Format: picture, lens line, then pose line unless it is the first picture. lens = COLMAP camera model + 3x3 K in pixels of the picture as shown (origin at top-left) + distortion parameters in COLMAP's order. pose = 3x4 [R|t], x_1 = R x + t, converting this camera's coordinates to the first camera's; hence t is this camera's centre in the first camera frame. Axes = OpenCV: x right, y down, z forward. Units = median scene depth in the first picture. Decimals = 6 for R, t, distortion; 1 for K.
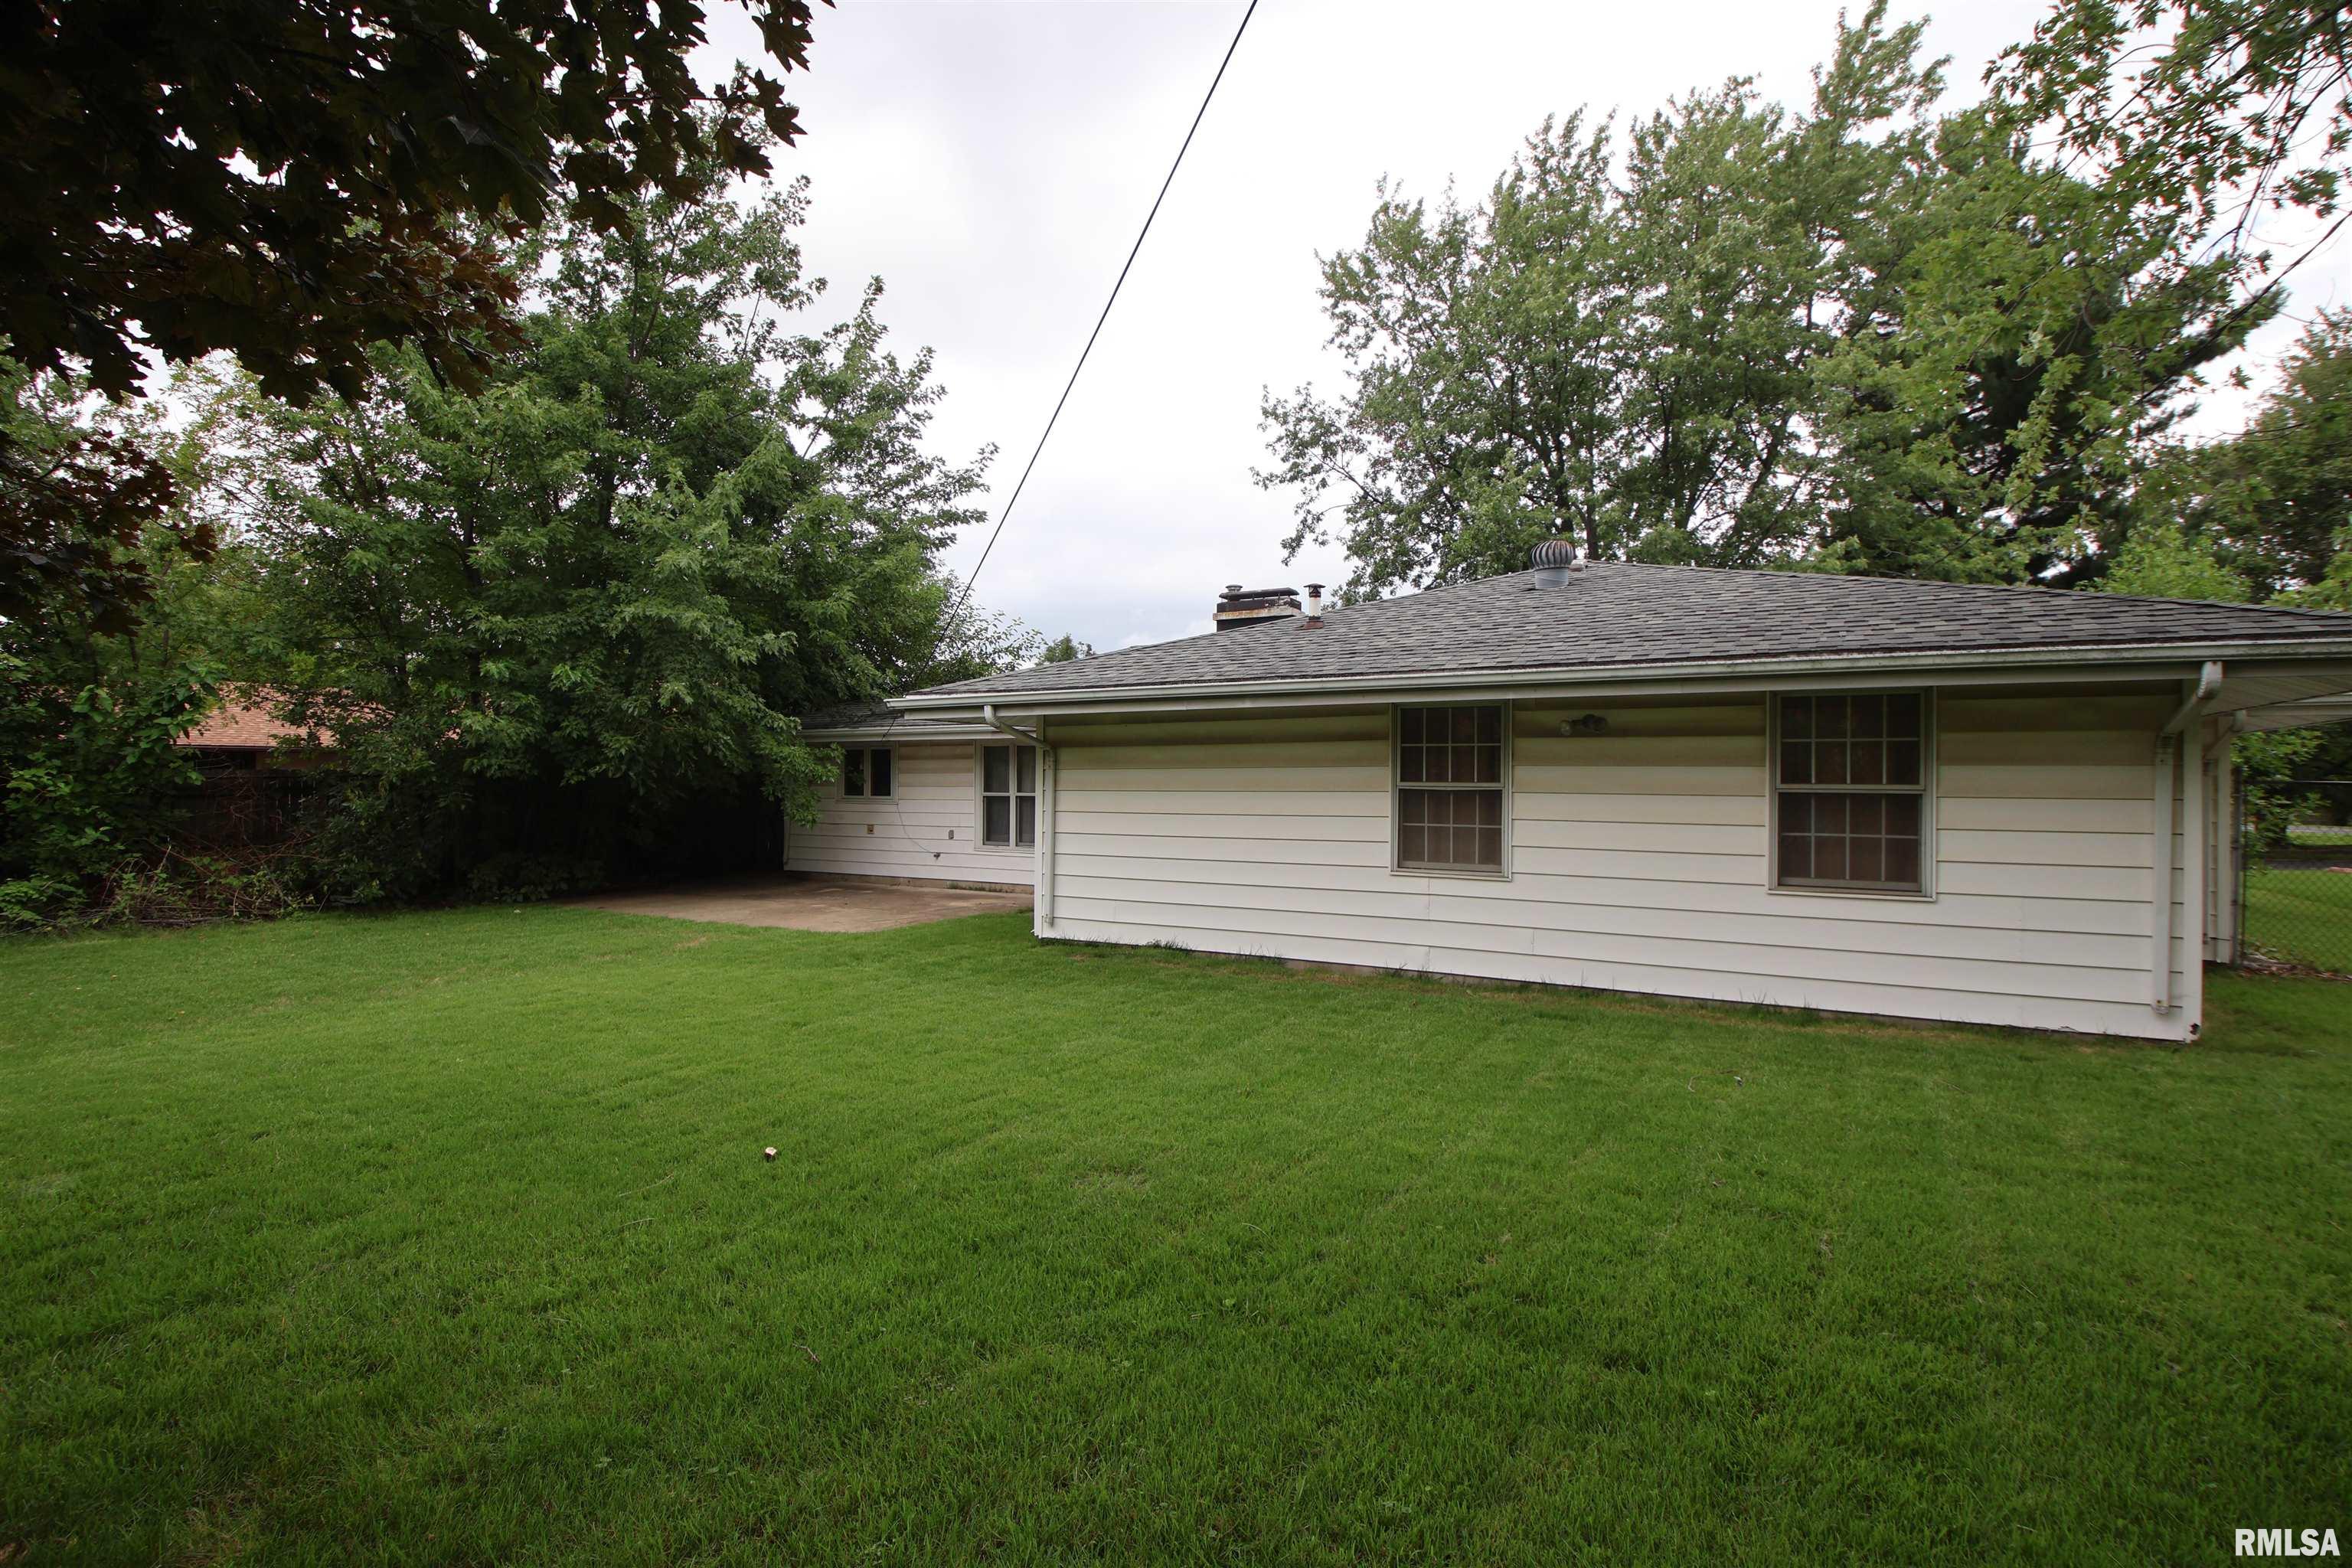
lens RADIAL K [[1075.8, 0, 1211.8], [0, 1075.8, 782.1], [0, 0, 1]] dist [0.030939, -0.037991]
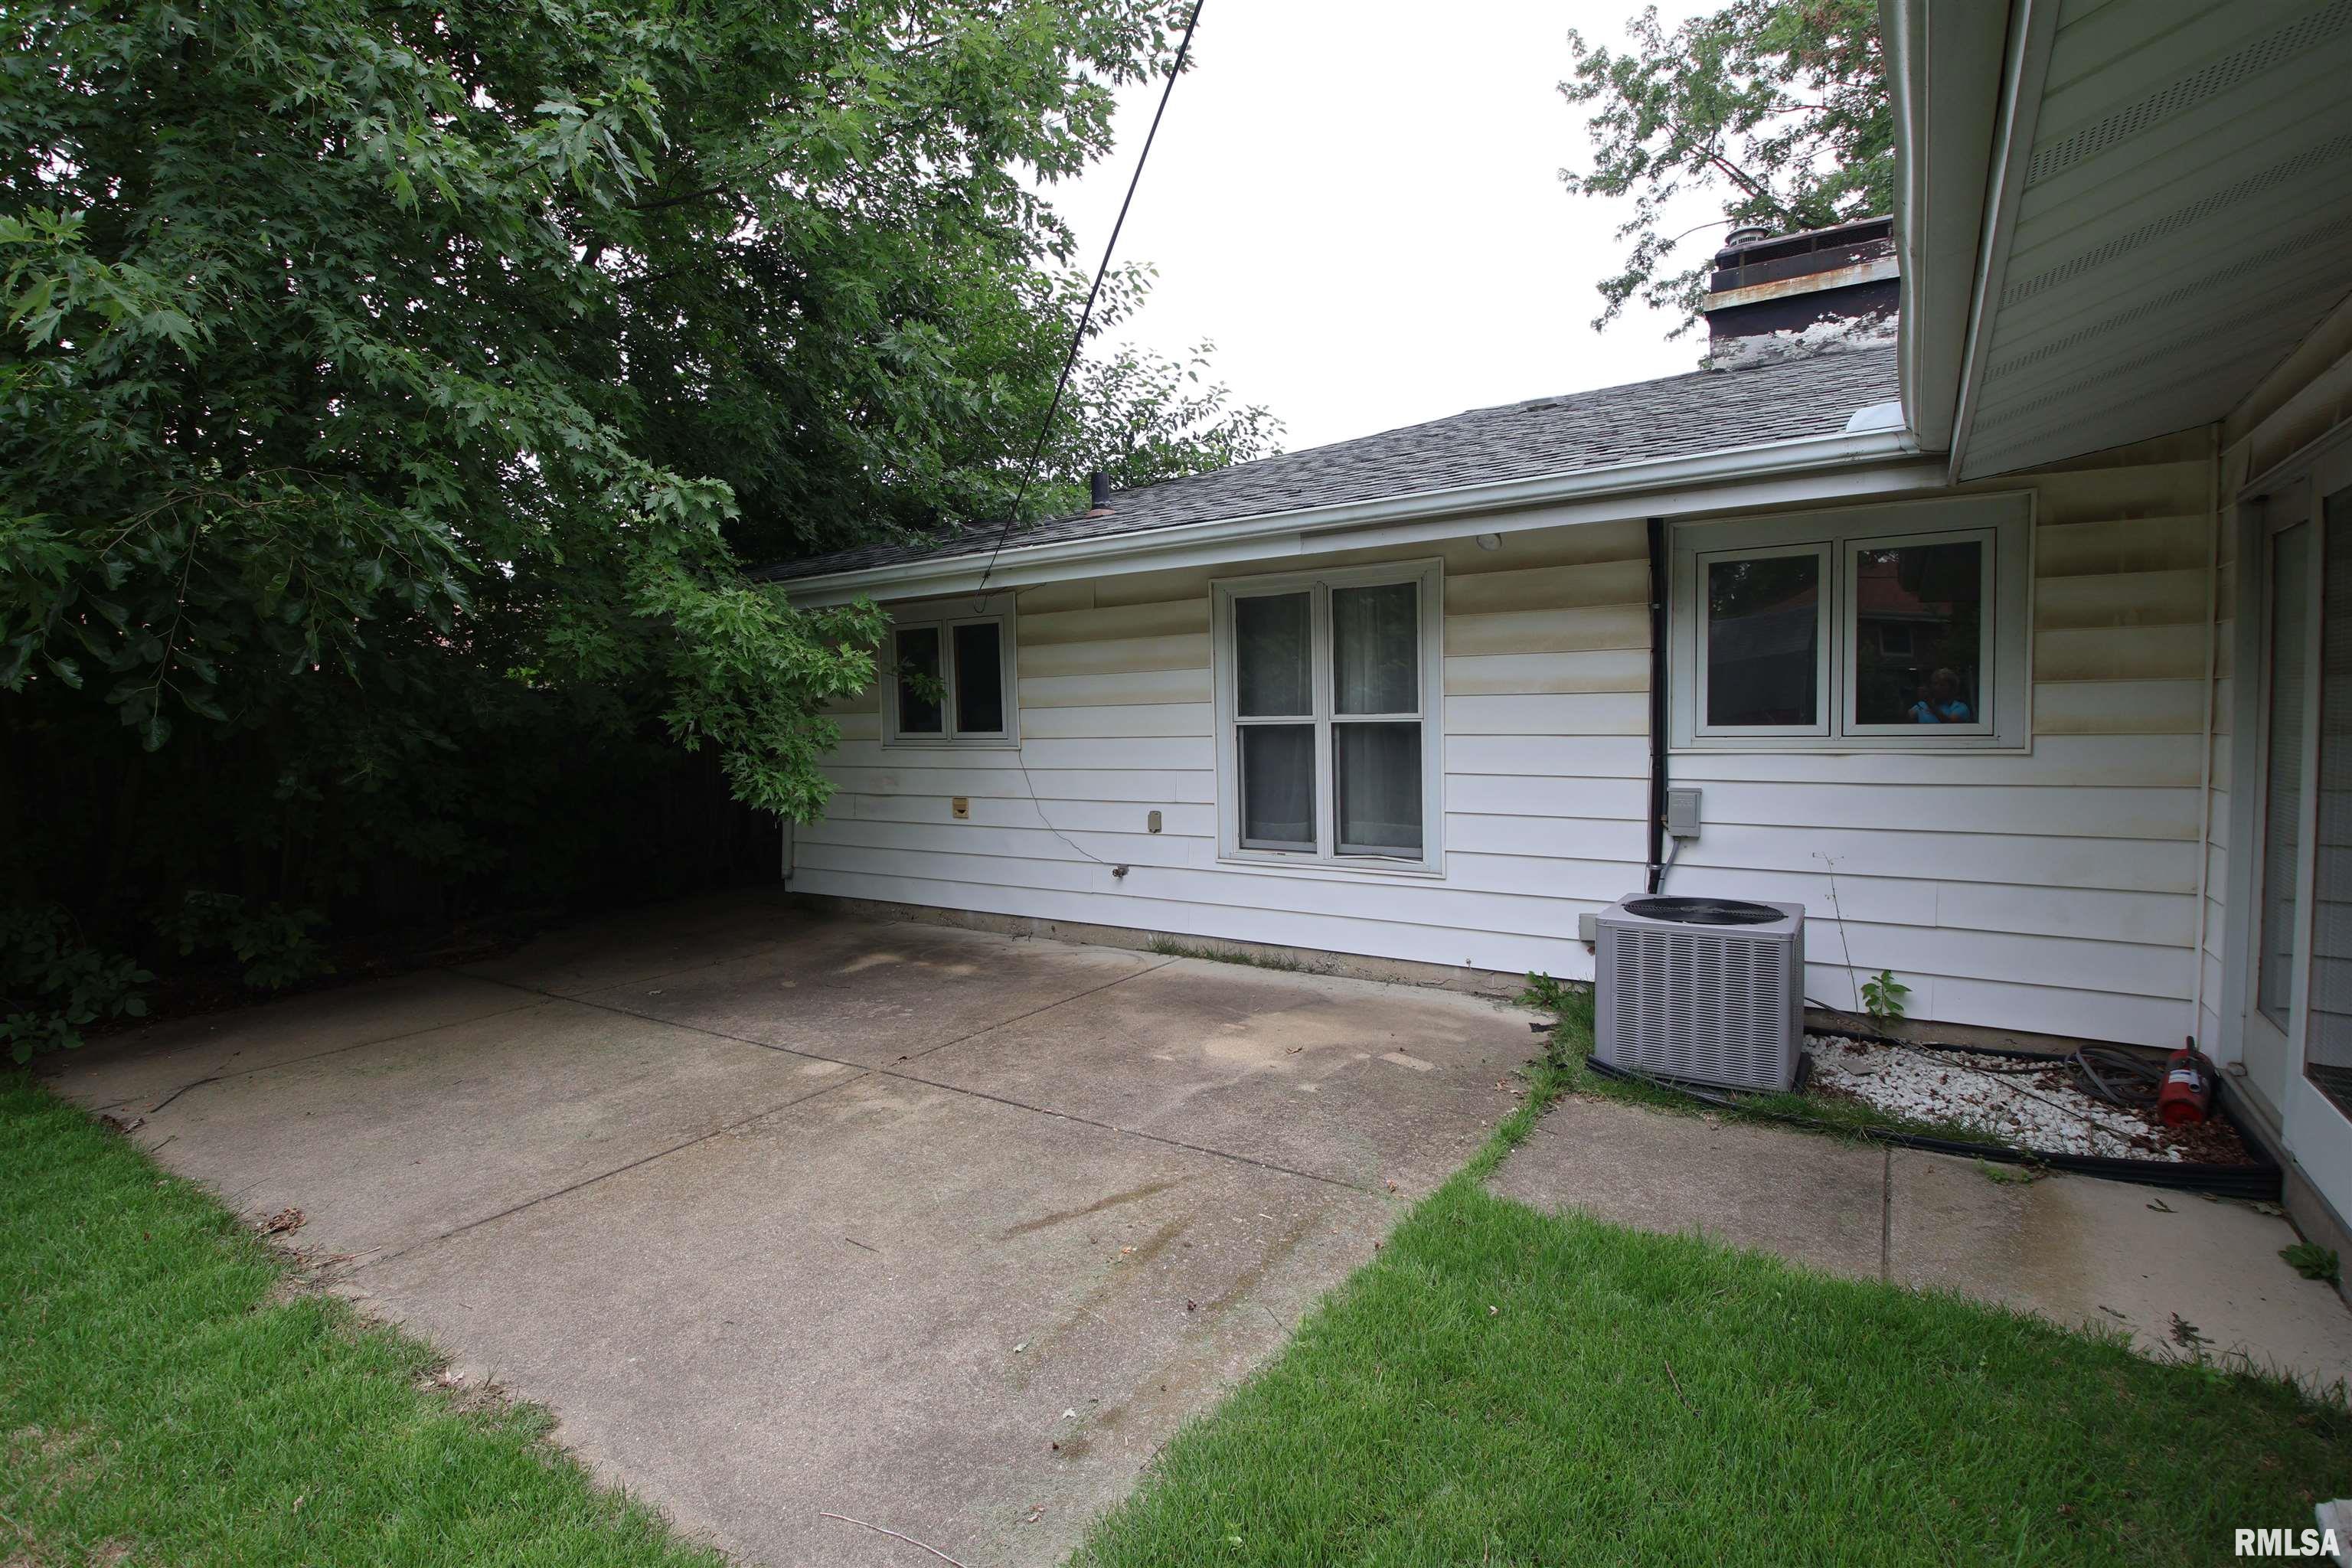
lens RADIAL K [[1075.8, 0, 1211.8], [0, 1075.8, 782.1], [0, 0, 1]] dist [0.030939, -0.037991]
pose [[0.997710, -0.021325, -0.064187, -0.194156], [0.025413, 0.997655, 0.063556, 0.008424], [0.062681, -0.065041, 0.995912, 0.596265]]
